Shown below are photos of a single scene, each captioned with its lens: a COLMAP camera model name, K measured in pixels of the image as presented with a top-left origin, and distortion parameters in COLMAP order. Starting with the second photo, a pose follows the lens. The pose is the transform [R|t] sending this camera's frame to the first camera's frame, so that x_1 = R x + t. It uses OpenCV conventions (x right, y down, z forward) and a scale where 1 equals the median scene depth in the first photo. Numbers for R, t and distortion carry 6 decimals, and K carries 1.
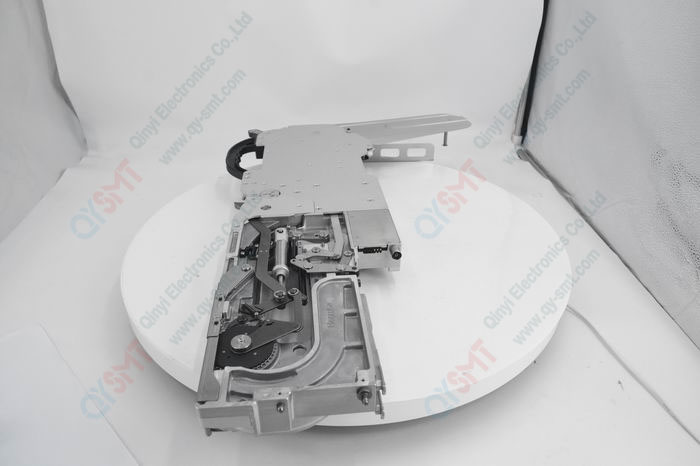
lens RADIAL K [[486.5, 0, 350.0], [0, 486.5, 233.0], [0, 0, 1]] dist [-0.156284, 0.081976]
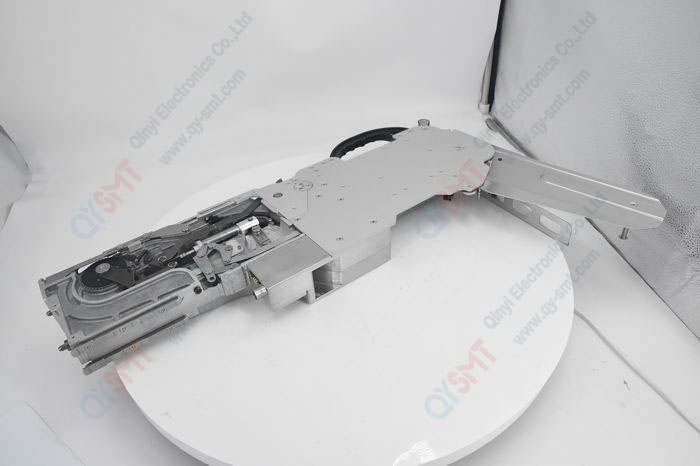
lens RADIAL K [[486.5, 0, 350.0], [0, 486.5, 233.0], [0, 0, 1]] dist [-0.156284, 0.081976]
pose [[0.515291, 0.489984, -0.703129, 0.793197], [-0.381387, 0.865828, 0.323861, -0.435734], [0.767475, 0.101282, 0.633027, 0.497015]]
